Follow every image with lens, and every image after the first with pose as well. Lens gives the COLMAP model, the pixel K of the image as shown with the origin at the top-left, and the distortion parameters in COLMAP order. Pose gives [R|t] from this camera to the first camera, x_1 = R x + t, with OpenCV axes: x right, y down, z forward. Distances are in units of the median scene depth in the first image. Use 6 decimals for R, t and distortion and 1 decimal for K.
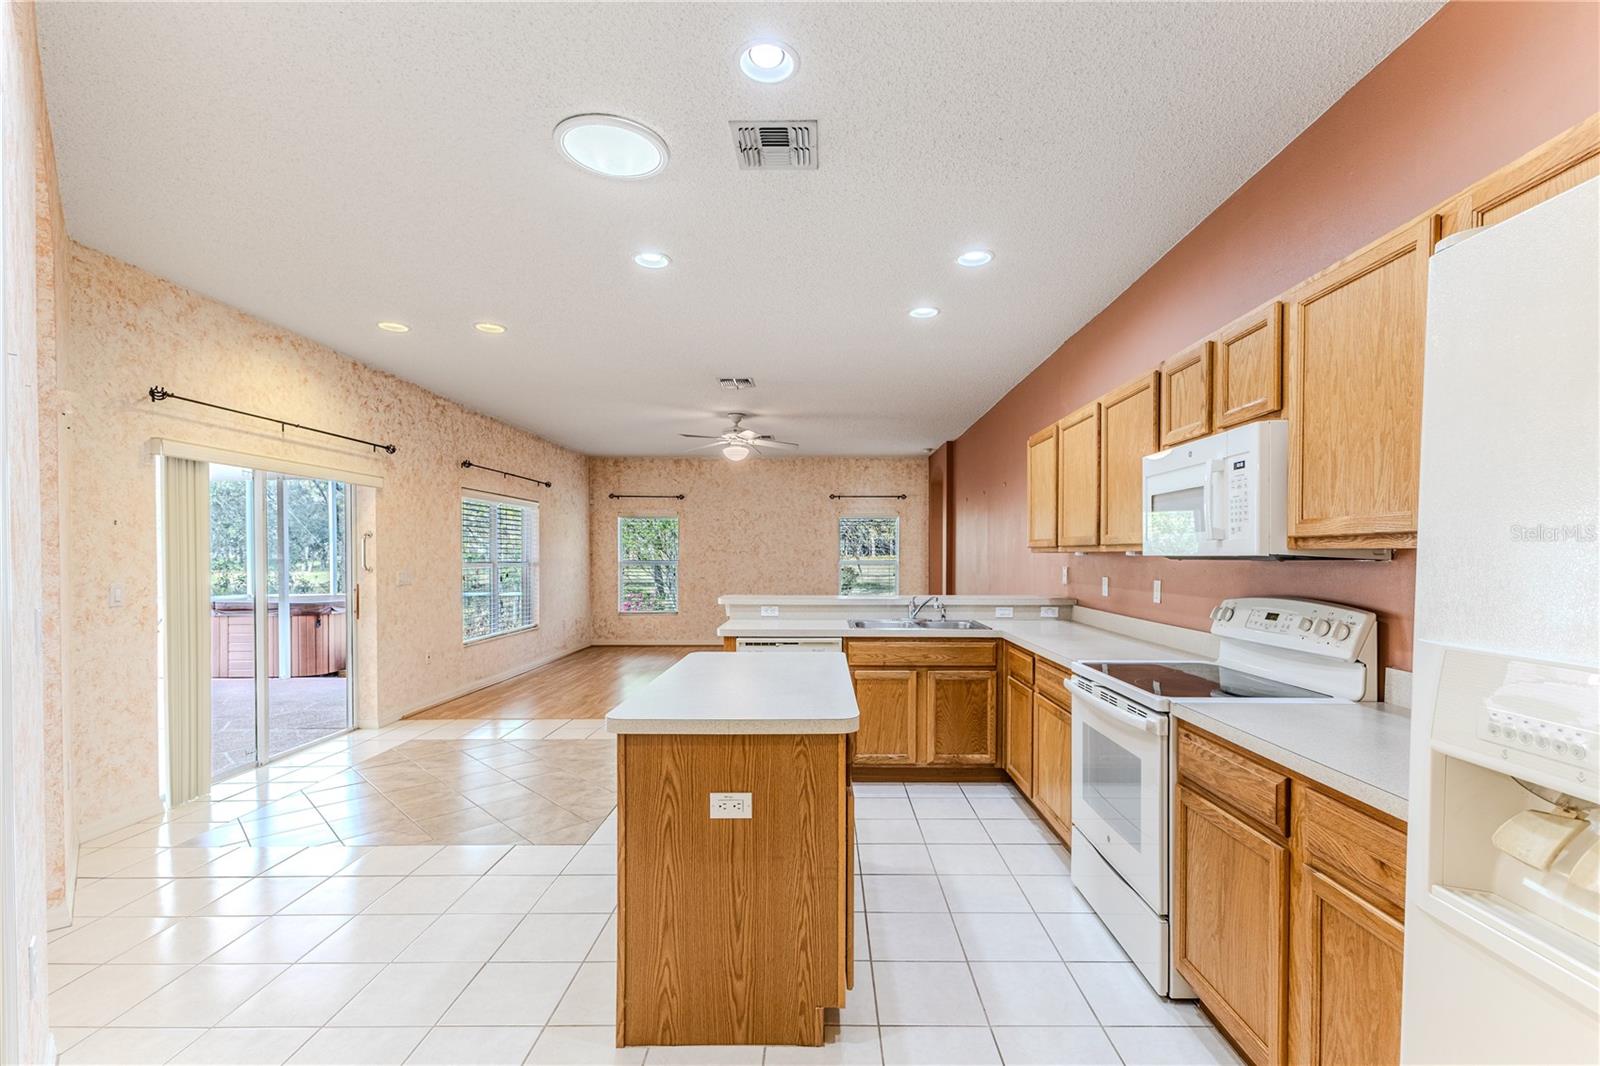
lens RADIAL K [[705.0, 0, 857.8], [0, 705.0, 575.2], [0, 0, 1]] dist [0.008792, -0.001257]
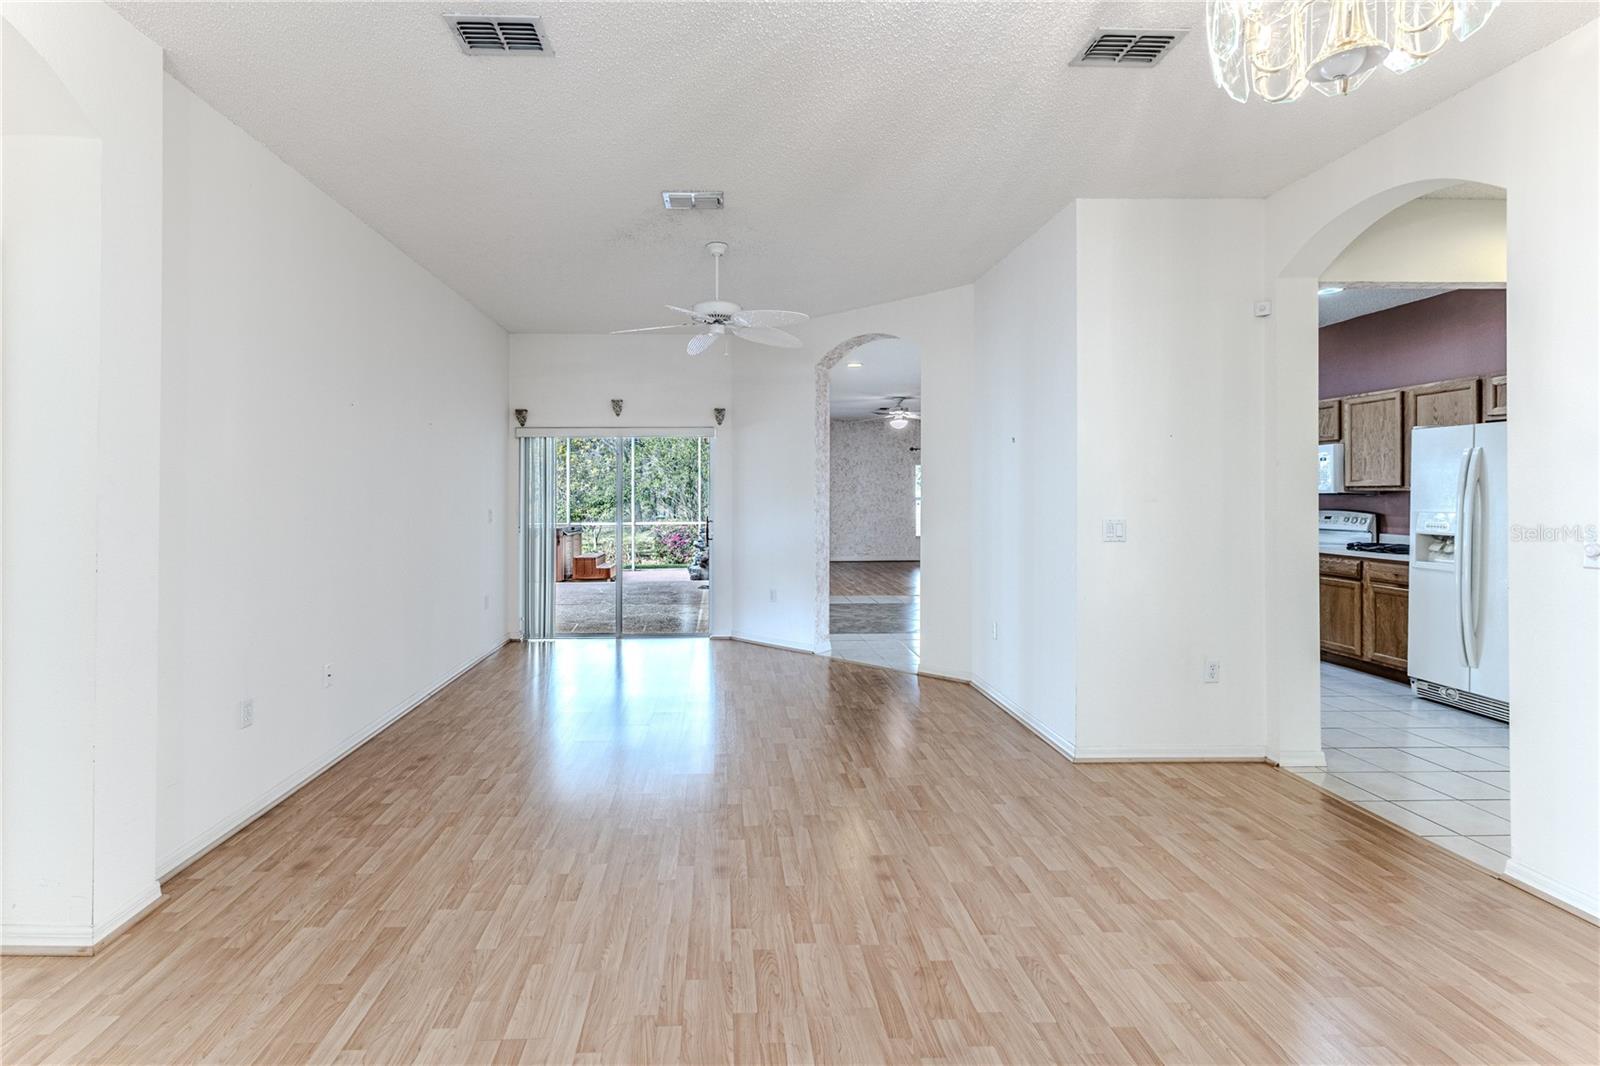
lens RADIAL K [[705.0, 0, 787.5], [0, 705.0, 503.8], [0, 0, 1]] dist [0.008792, -0.001257]
pose [[0.999214, -0.002063, 0.039596, -0.352006], [0.002566, 0.999917, -0.012649, 0.009048], [-0.039567, 0.012740, 0.999136, -0.352358]]
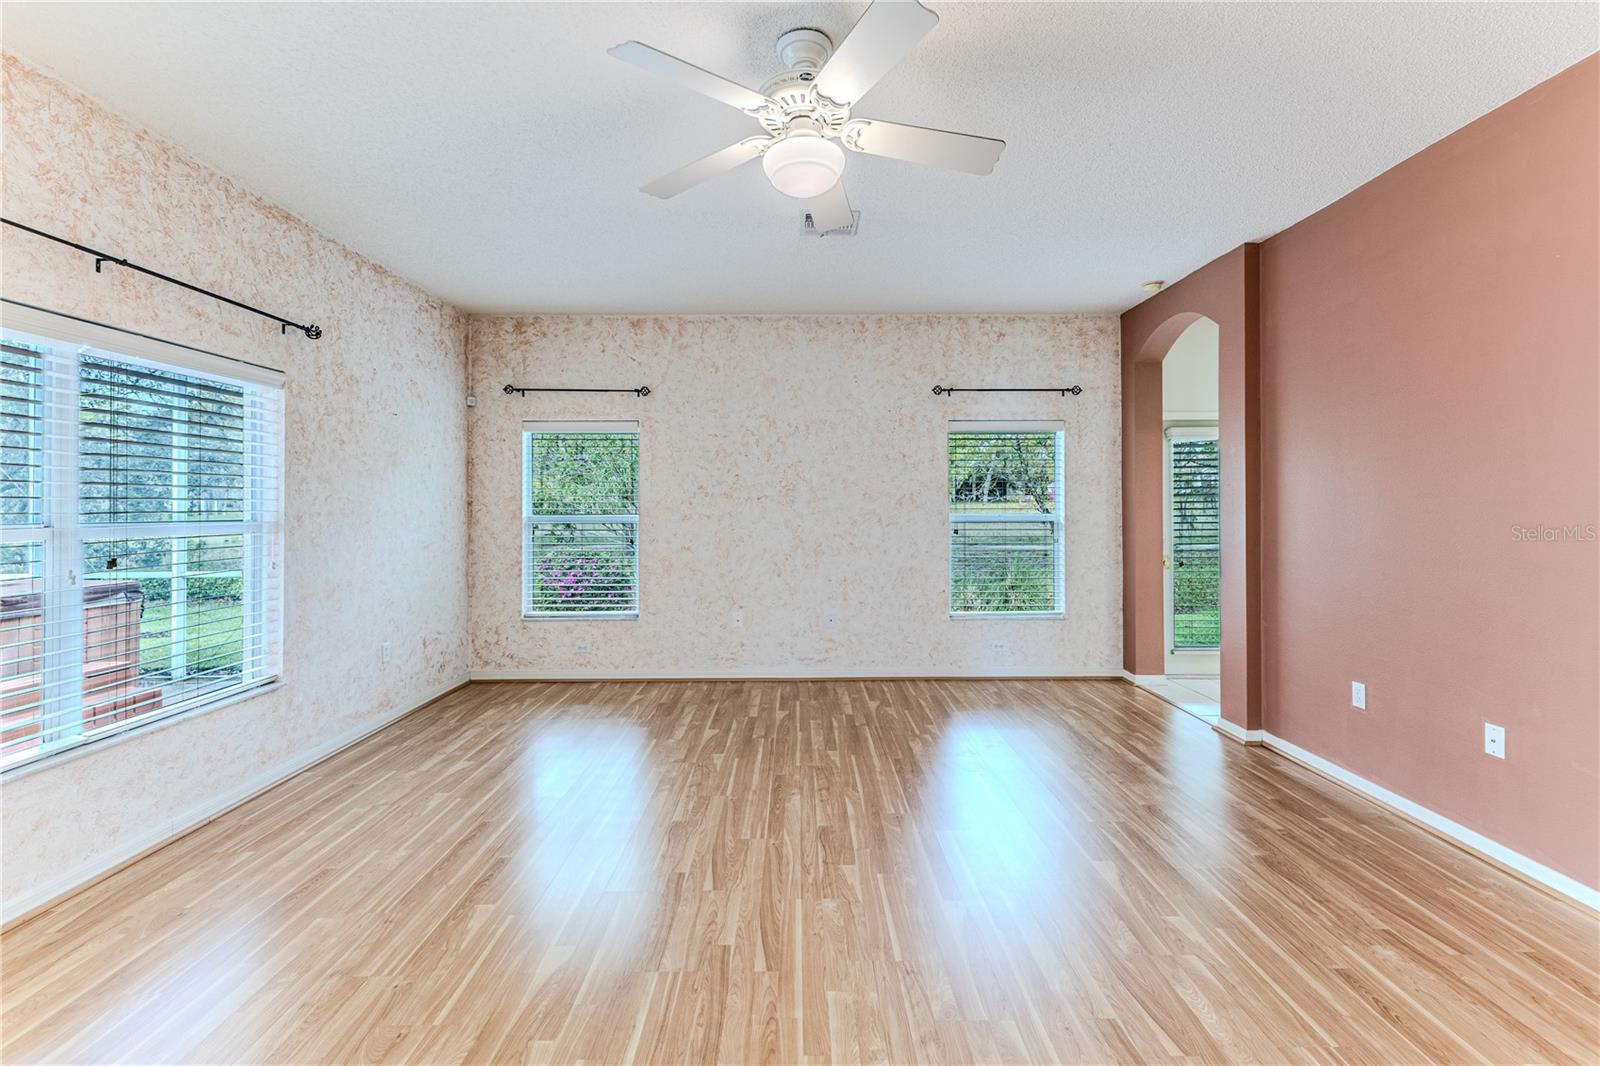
lens RADIAL K [[705.0, 0, 833.3], [0, 705.0, 509.3], [0, 0, 1]] dist [0.008792, -0.001257]
pose [[0.999989, -0.002118, 0.004225, -0.115128], [0.002208, 0.999768, -0.021441, -0.013543], [-0.004179, 0.021450, 0.999761, 0.487328]]
